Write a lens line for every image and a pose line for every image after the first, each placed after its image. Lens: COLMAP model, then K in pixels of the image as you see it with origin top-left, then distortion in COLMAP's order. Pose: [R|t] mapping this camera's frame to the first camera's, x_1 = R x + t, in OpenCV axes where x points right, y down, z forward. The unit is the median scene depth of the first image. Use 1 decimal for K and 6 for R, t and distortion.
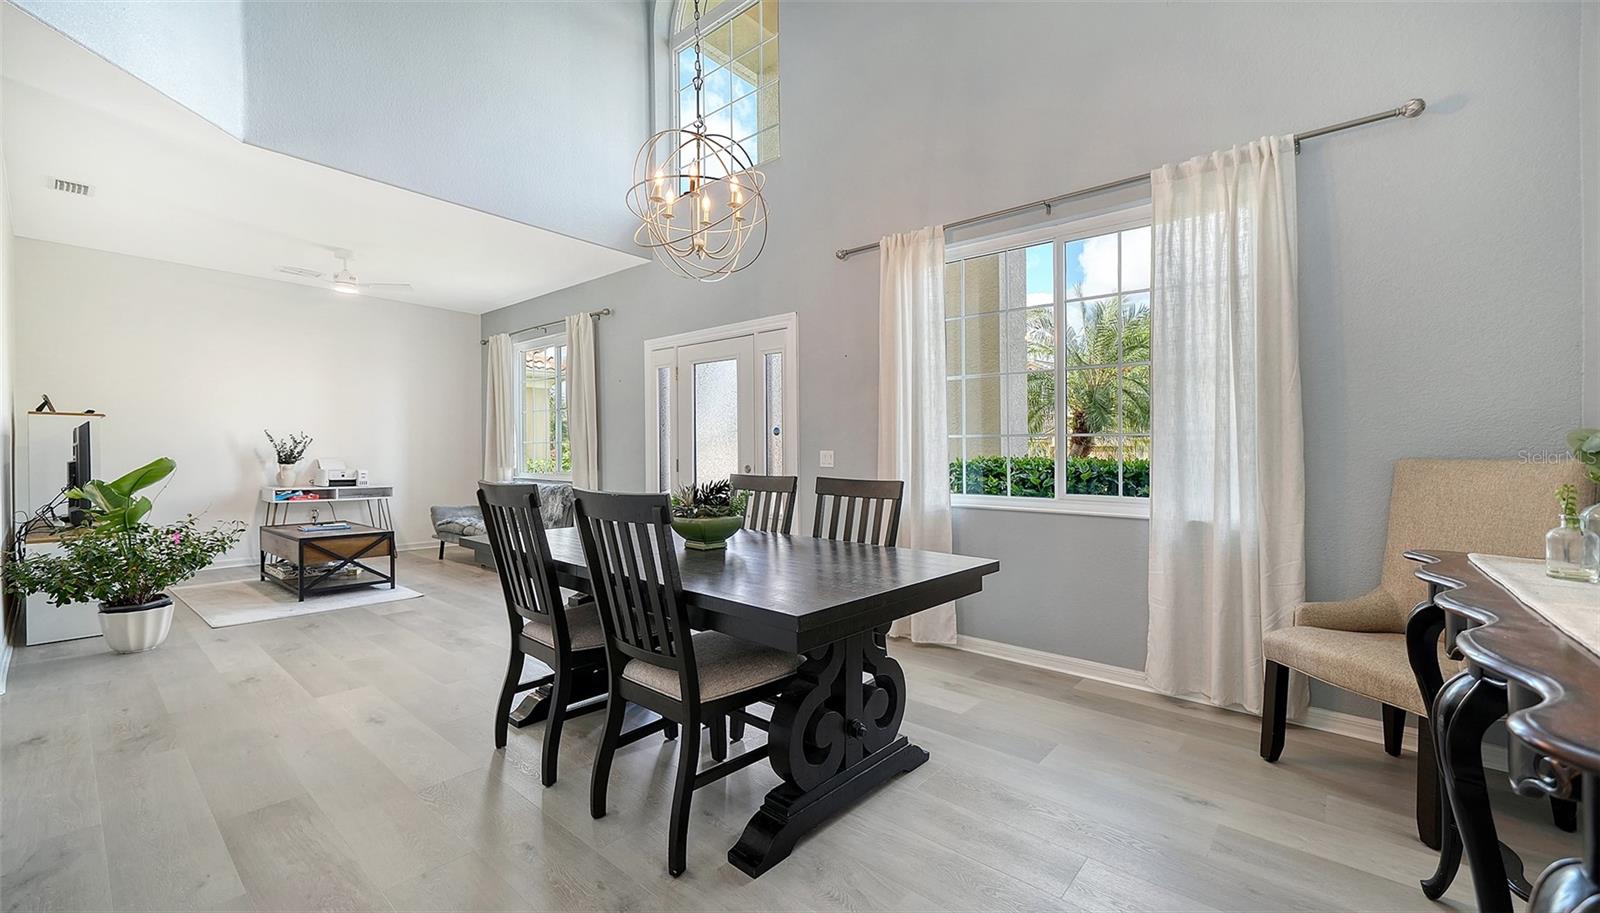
lens RADIAL K [[634.4, 0, 808.0], [0, 634.4, 450.1], [0, 0, 1]] dist [0.001184, -0.000052]
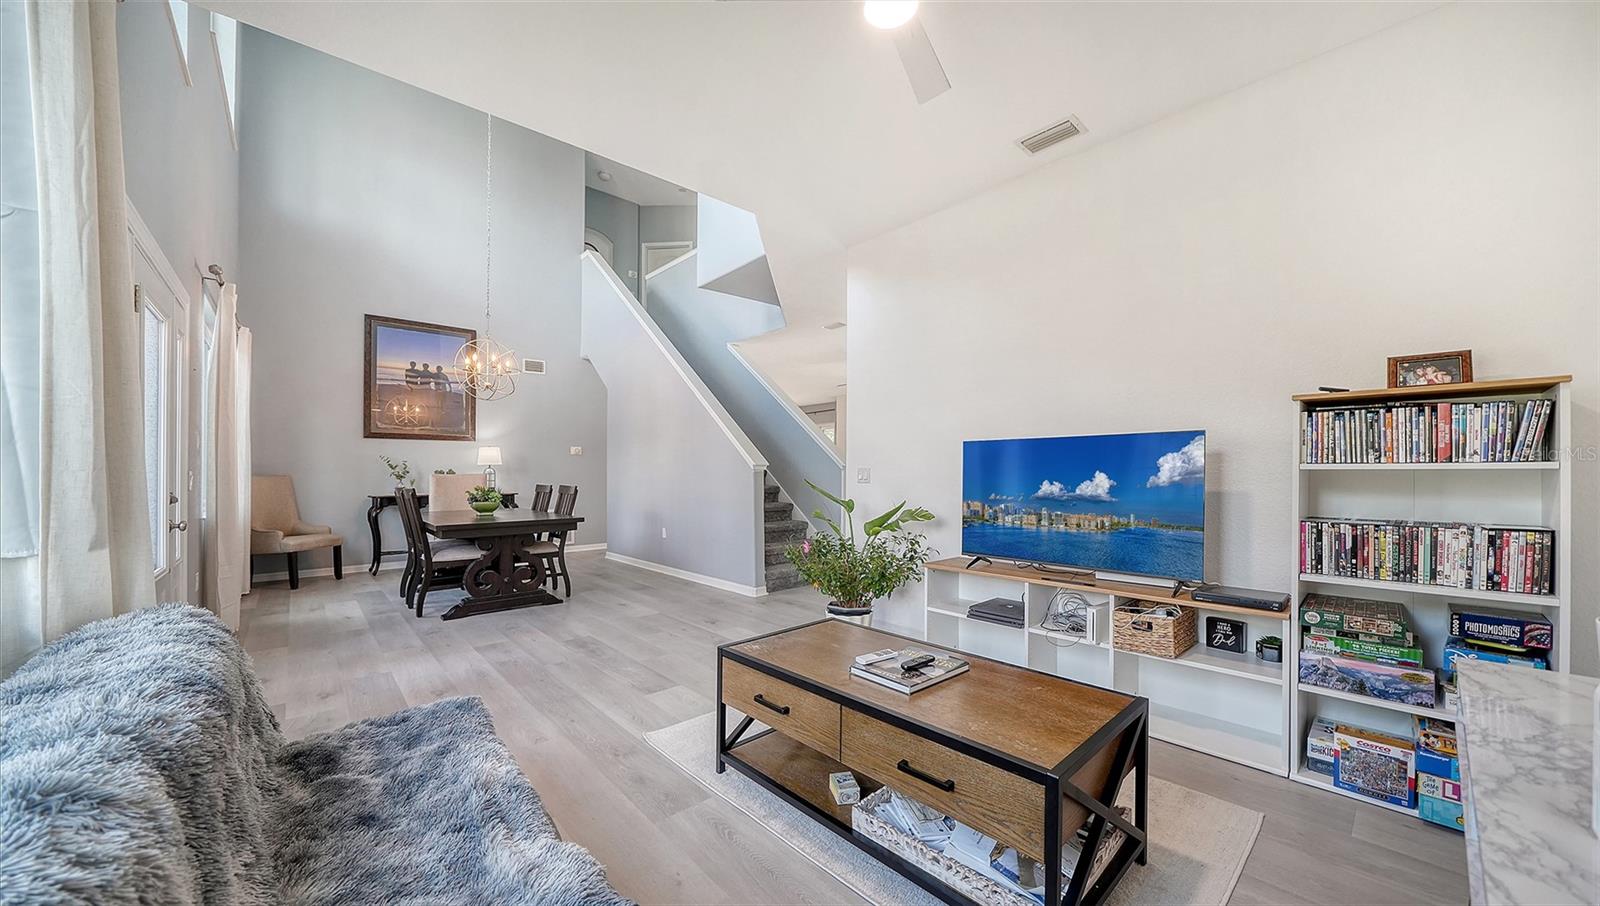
lens RADIAL K [[558.4, 0, 781.0], [0, 558.4, 450.6], [0, 0, 1]] dist [-0.001548, -0.000109]
pose [[-0.986199, 0.004975, 0.165490, -0.830699], [-0.002121, 0.999087, -0.042674, 0.003716], [-0.165551, -0.042436, -0.985288, 1.515985]]
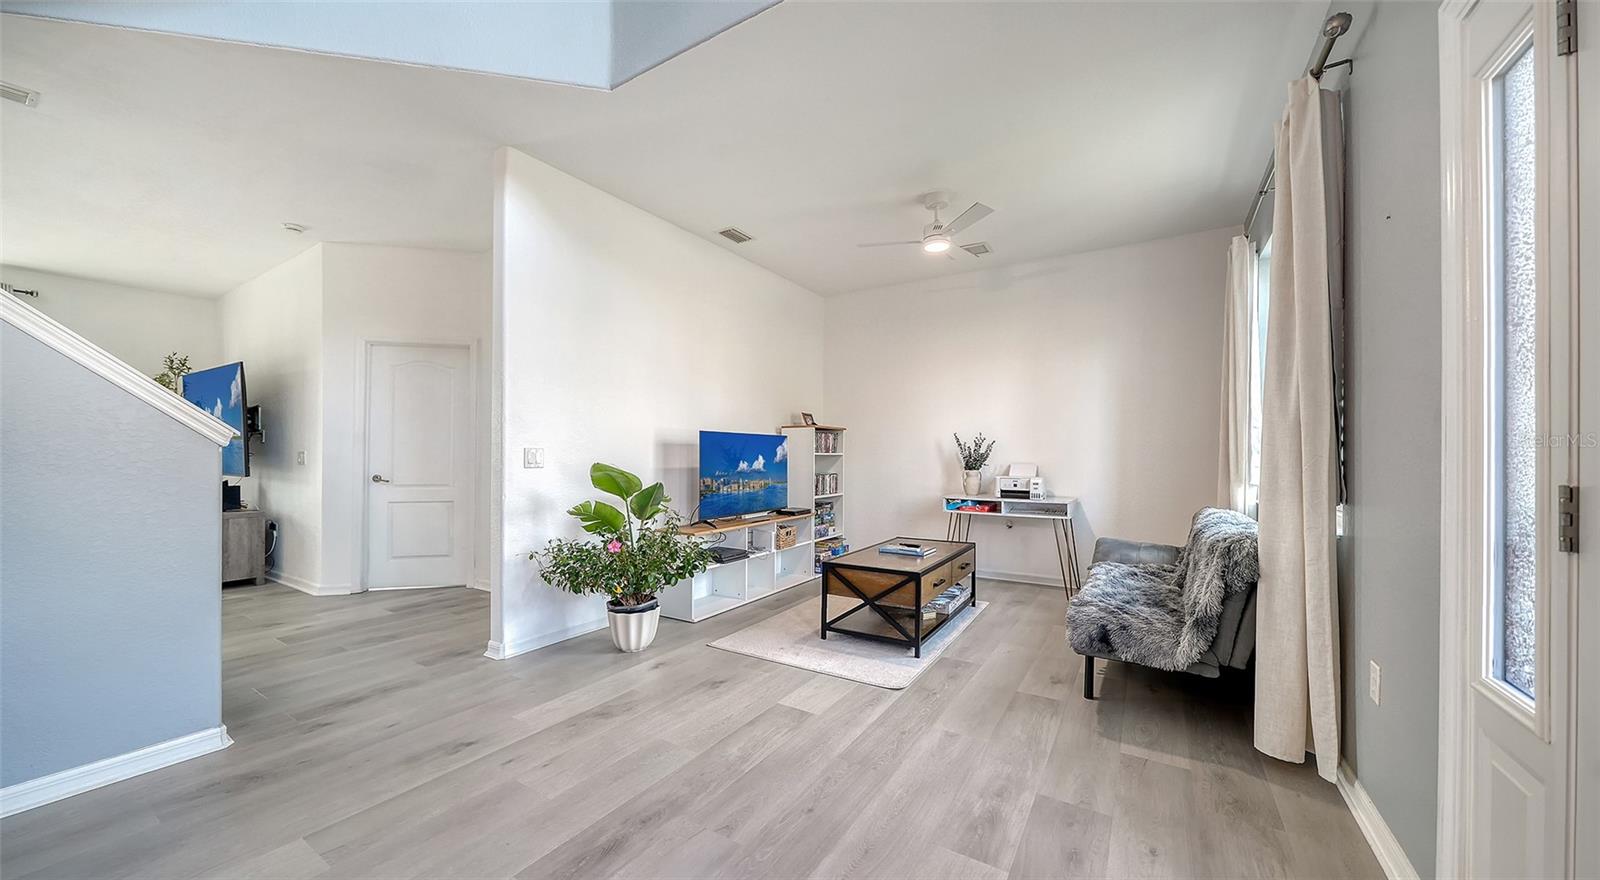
lens RADIAL K [[558.0, 0, 817.5], [0, 558.0, 460.0], [0, 0, 1]] dist [-0.000559, -0.000078]
pose [[0.145276, 0.002861, -0.989387, -0.088564], [0.004702, 0.999983, 0.003582, 0.005988], [0.989380, -0.005172, 0.145260, 0.874568]]
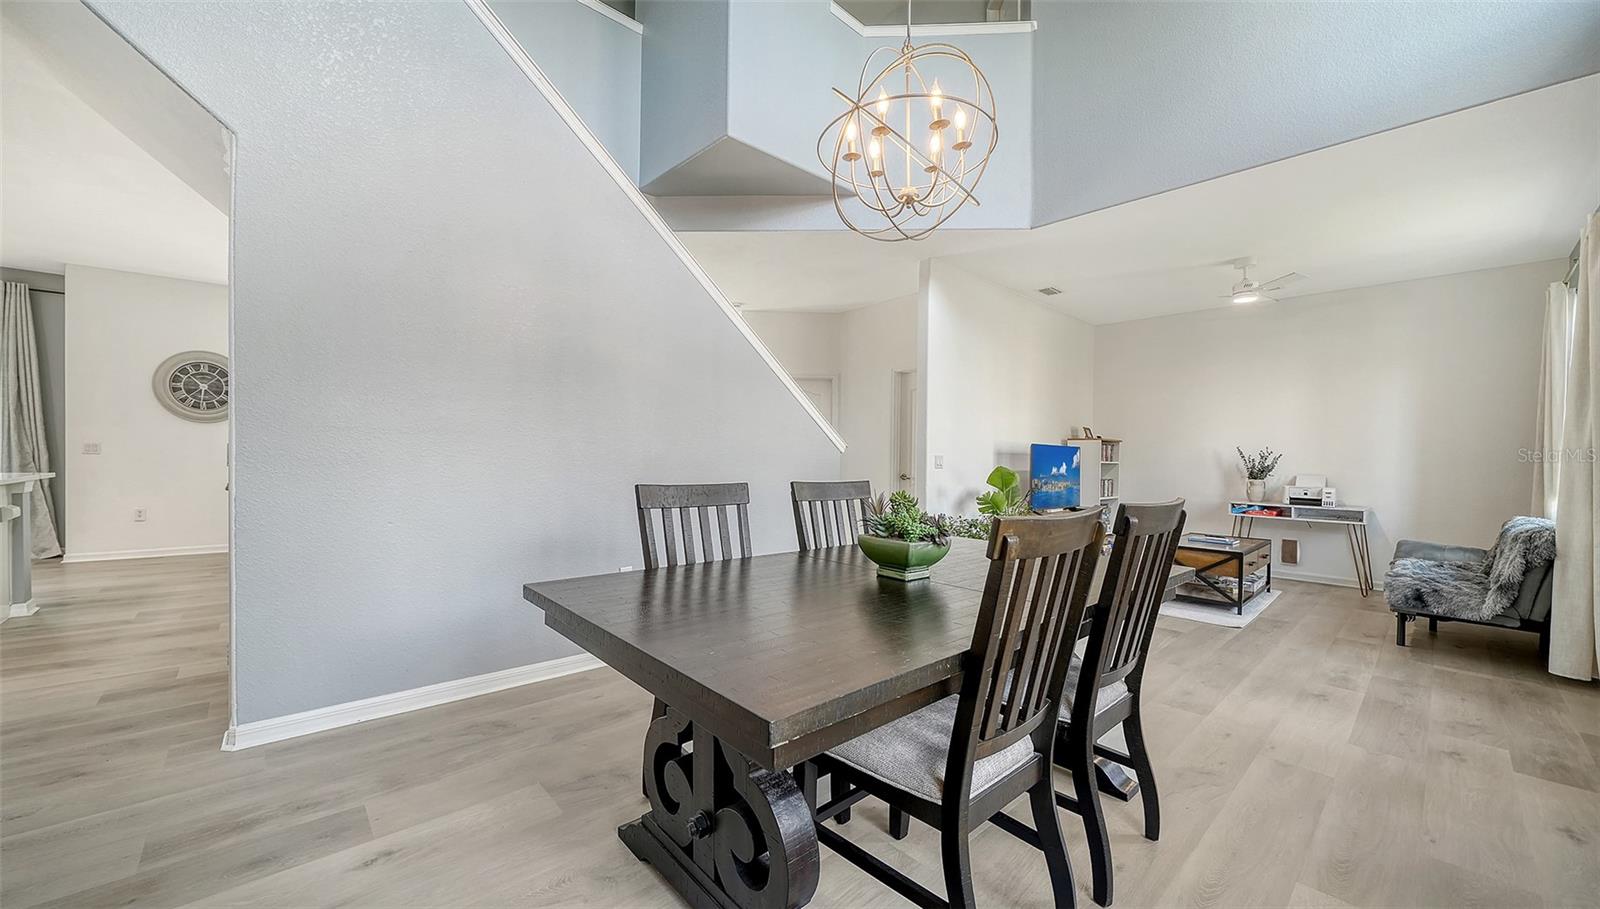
lens RADIAL K [[608.0, 0, 794.1], [0, 608.0, 459.2], [0, 0, 1]] dist [-0.000401, -0.000565]
pose [[-0.133998, -0.006336, -0.990961, 0.327222], [-0.017489, 0.999839, -0.004028, 0.008931], [0.990827, 0.016791, -0.134087, 0.515225]]
